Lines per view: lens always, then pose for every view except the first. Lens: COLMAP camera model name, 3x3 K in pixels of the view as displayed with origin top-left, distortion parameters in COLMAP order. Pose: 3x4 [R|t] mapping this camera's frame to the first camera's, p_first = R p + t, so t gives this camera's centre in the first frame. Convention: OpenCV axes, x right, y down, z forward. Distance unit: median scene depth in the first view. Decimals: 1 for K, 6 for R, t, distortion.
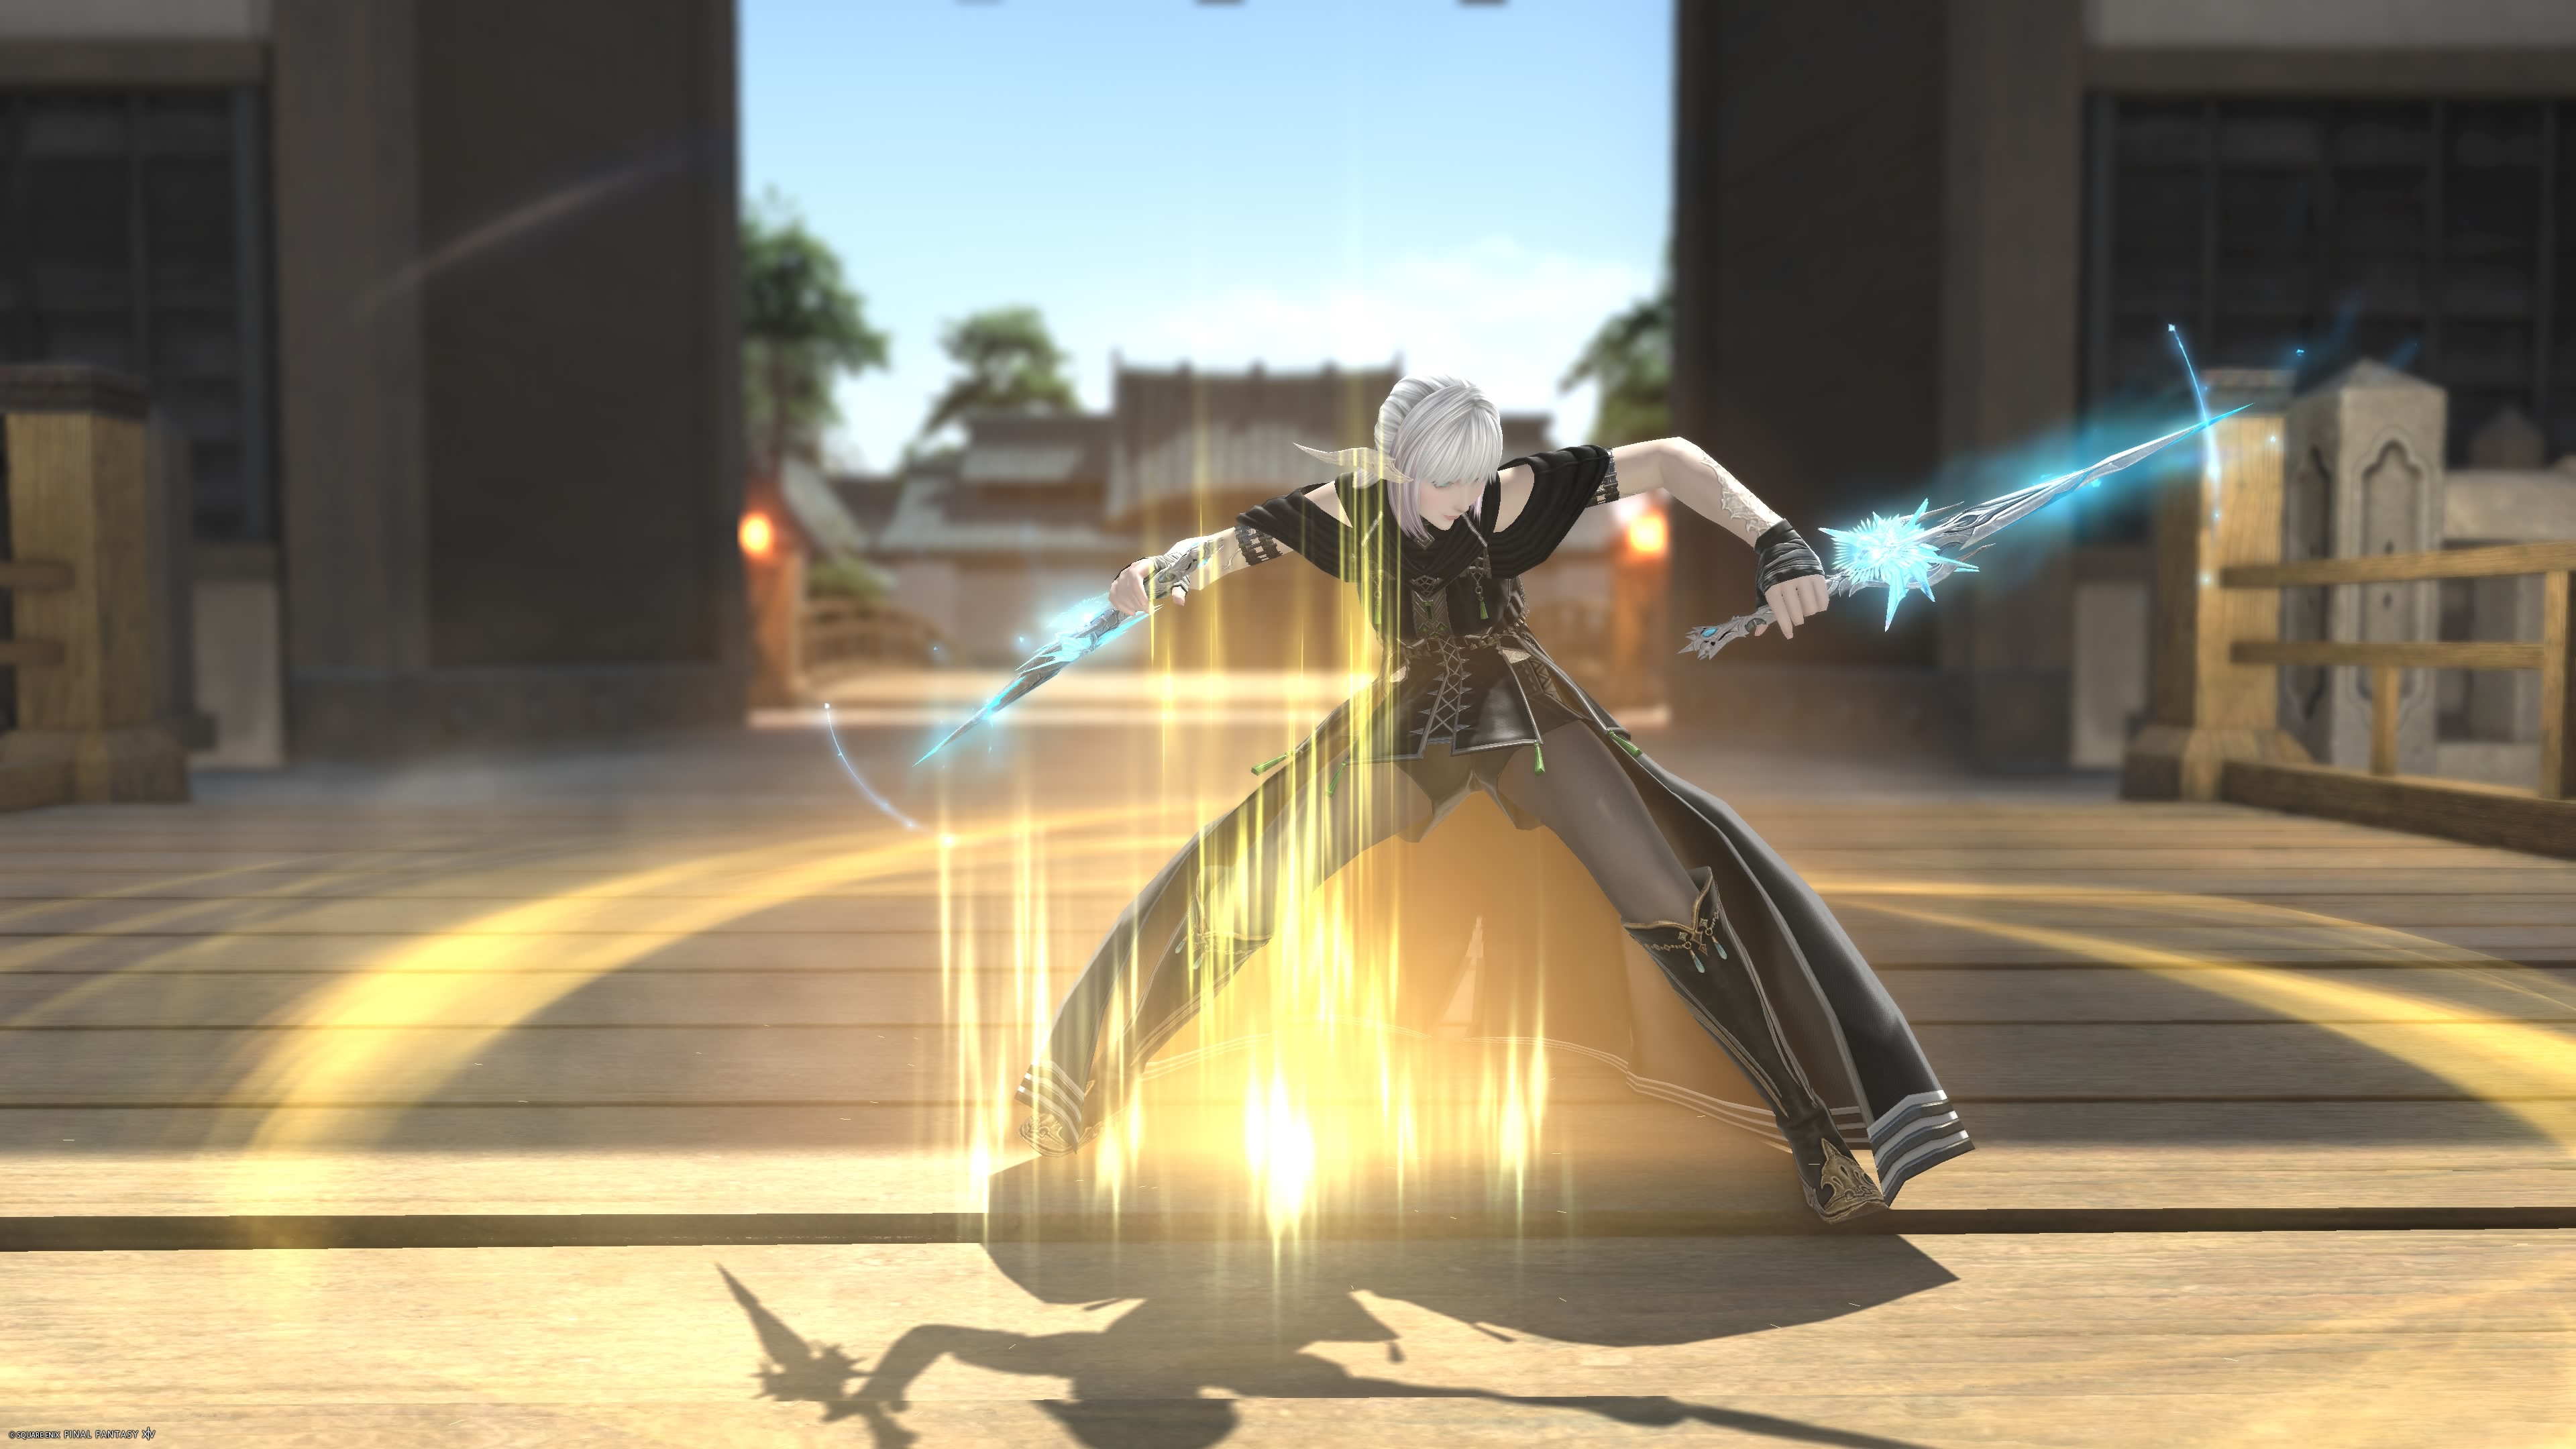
lens RADIAL K [[1769.3, 0, 1278.7], [0, 1769.3, 711.9], [0, 0, 1]] dist [-0.003660, -0.001714]
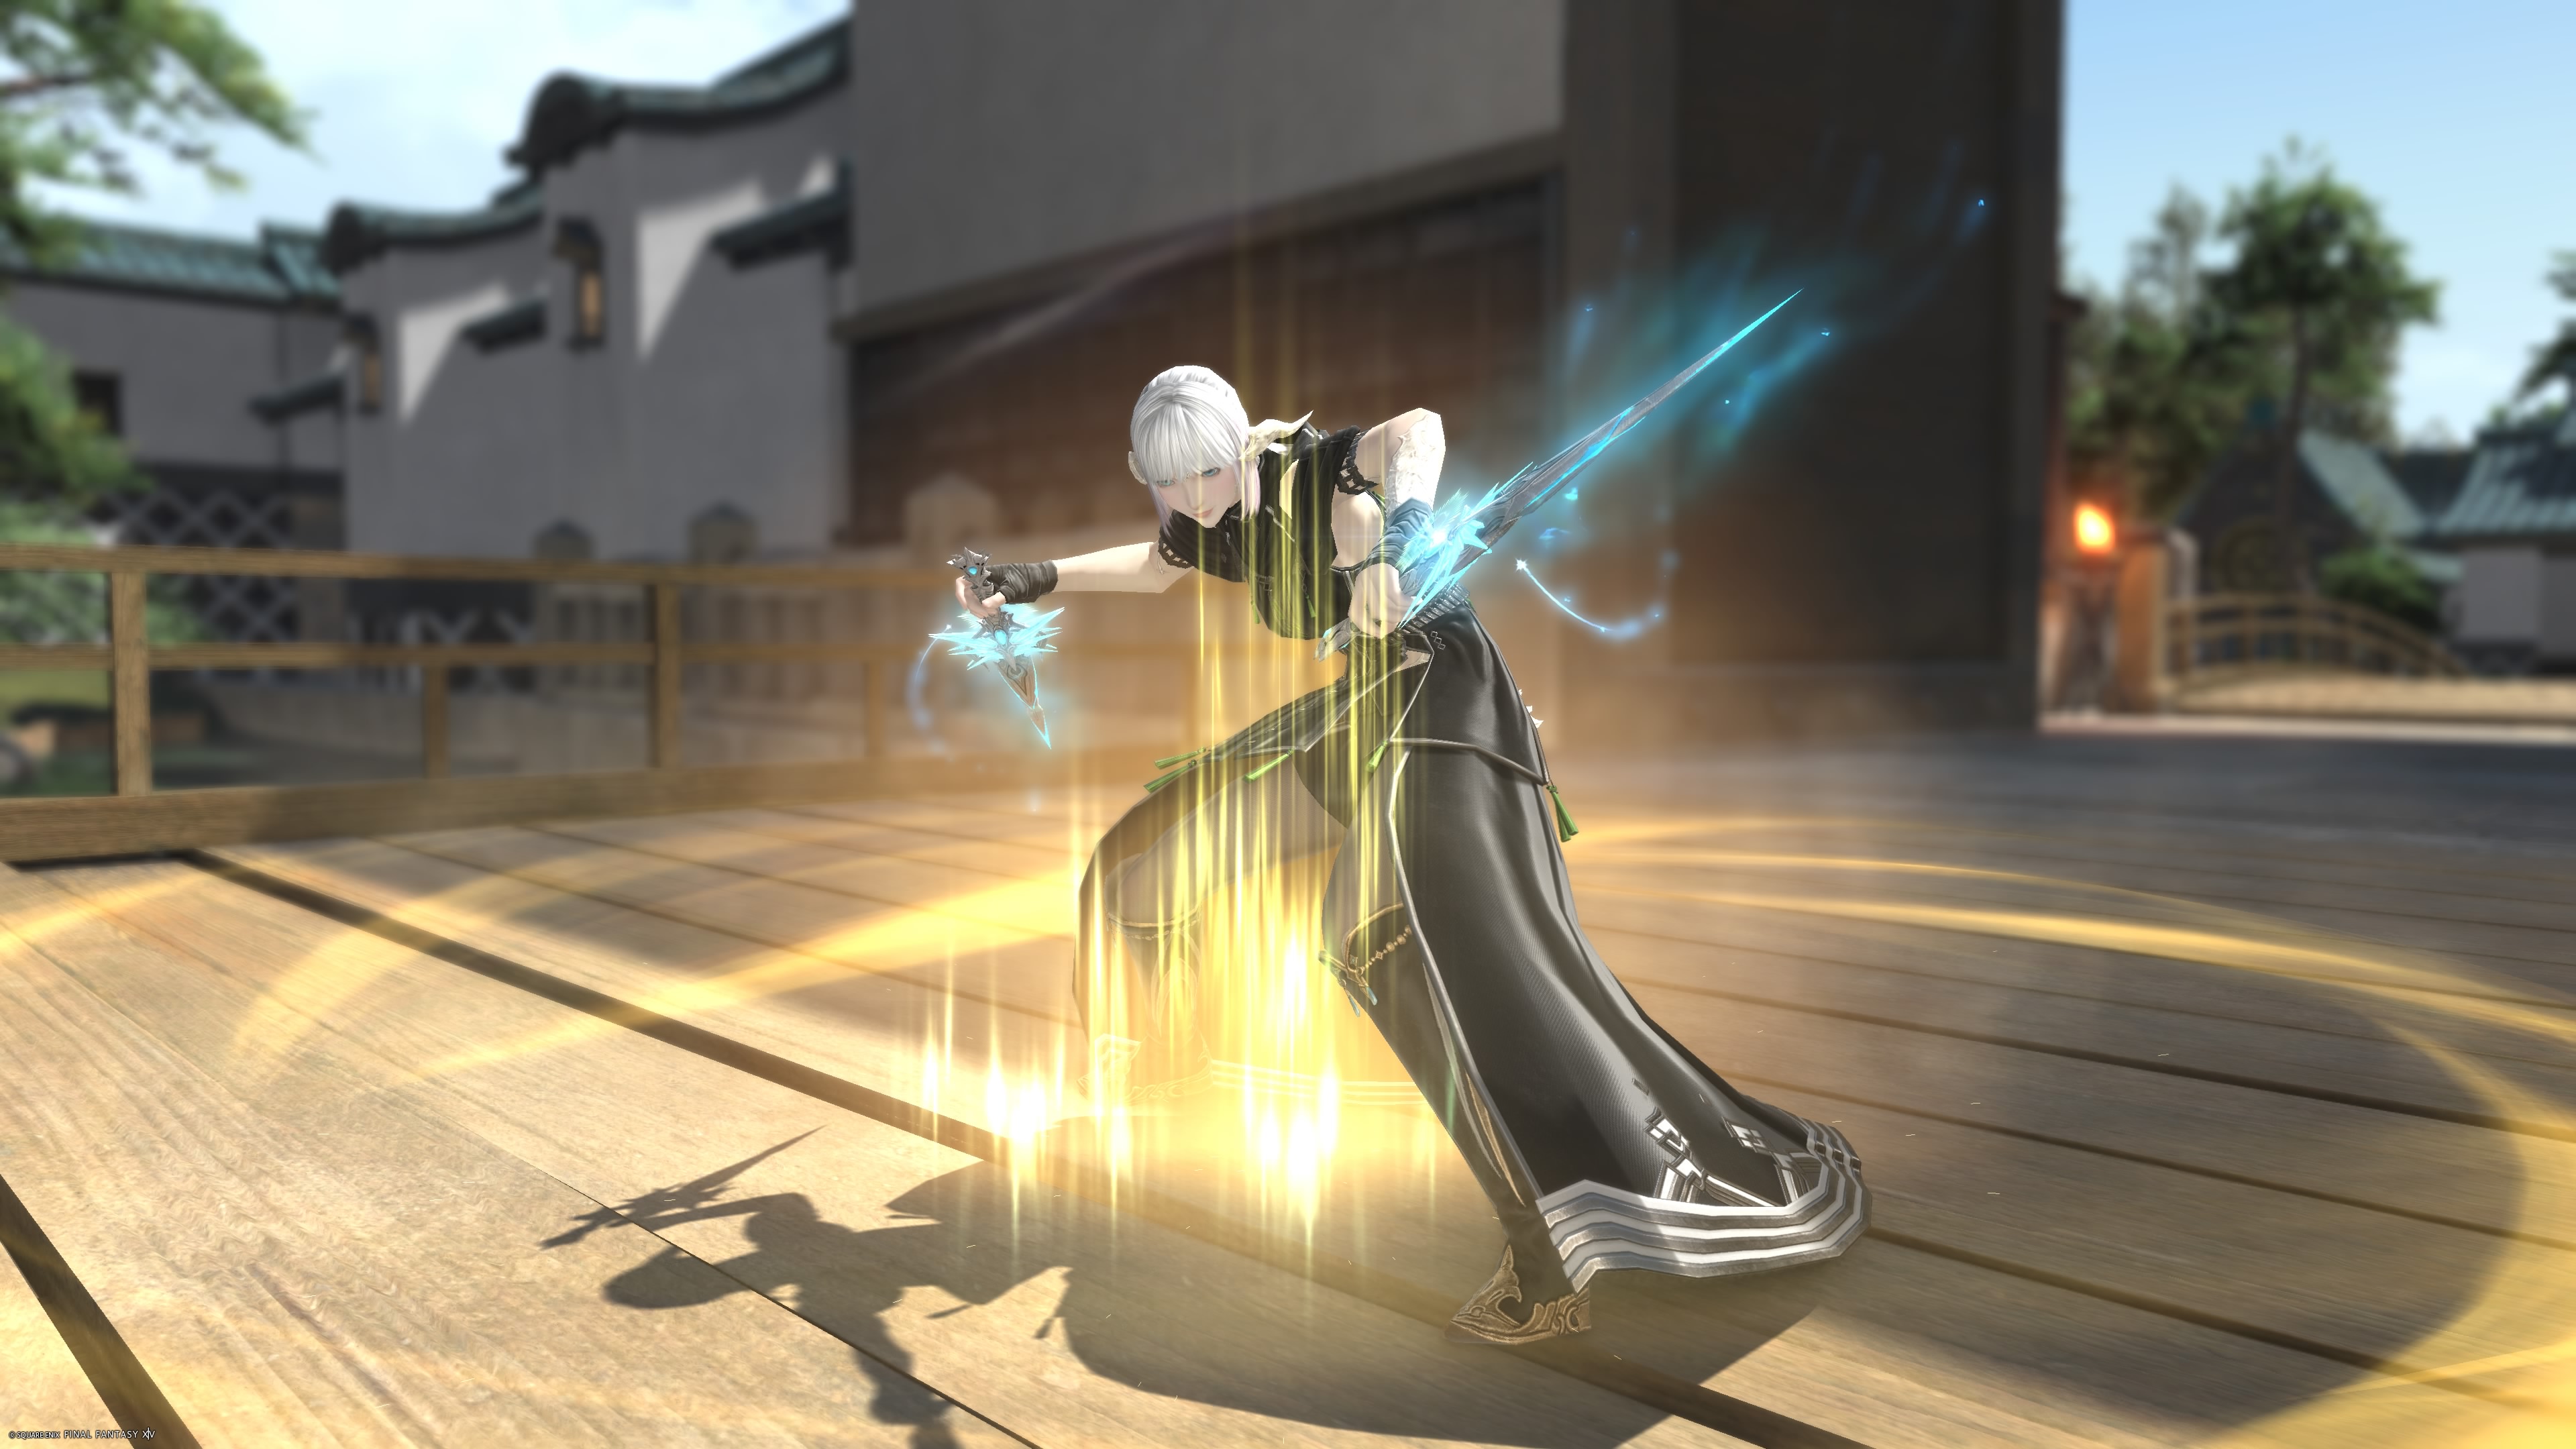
lens RADIAL K [[1769.3, 0, 1276.4], [0, 1769.3, 731.3], [0, 0, 1]] dist [-0.003660, -0.001714]
pose [[0.688796, 0.042926, -0.723683, 0.163701], [-0.034368, 0.999057, 0.026549, -0.003767], [0.724140, 0.006584, 0.689622, 0.069297]]
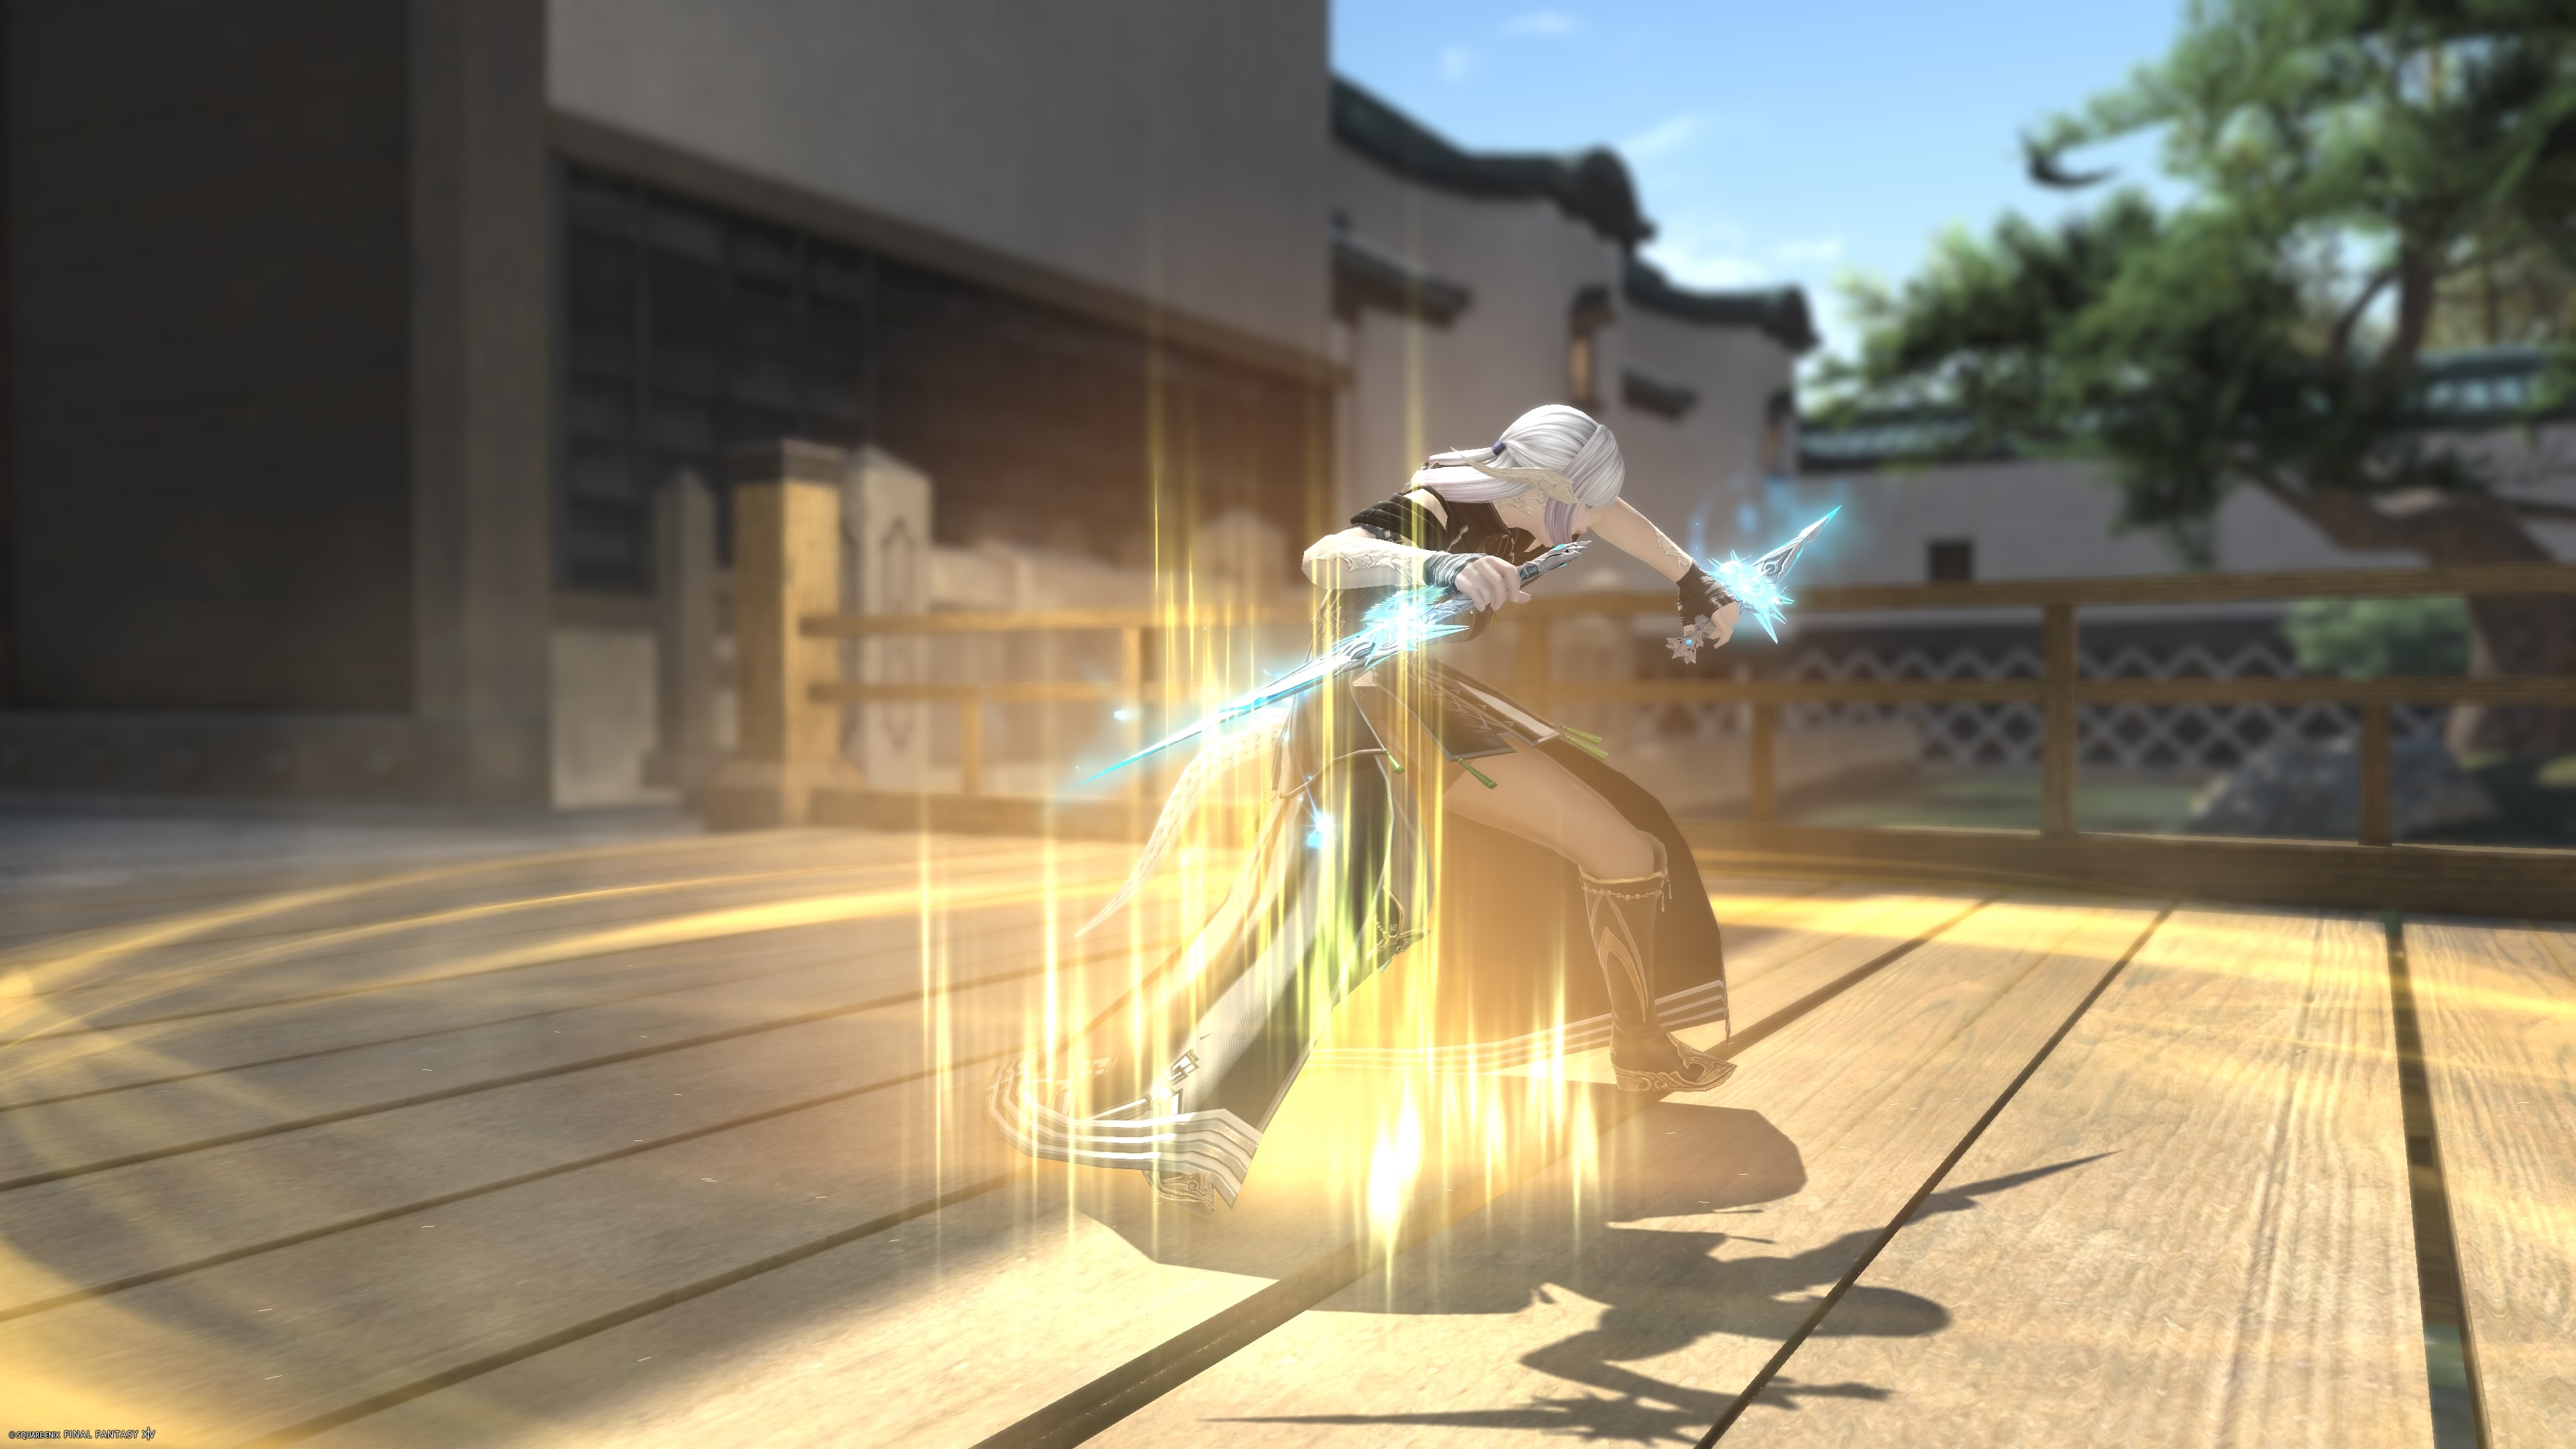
lens RADIAL K [[1769.3, 0, 1286.8], [0, 1769.3, 719.4], [0, 0, 1]] dist [-0.003660, -0.001714]
pose [[0.529767, -0.011273, 0.848069, -0.188762], [0.034326, 0.999377, -0.008158, 0.002148], [-0.847449, 0.033432, 0.529824, 0.107265]]
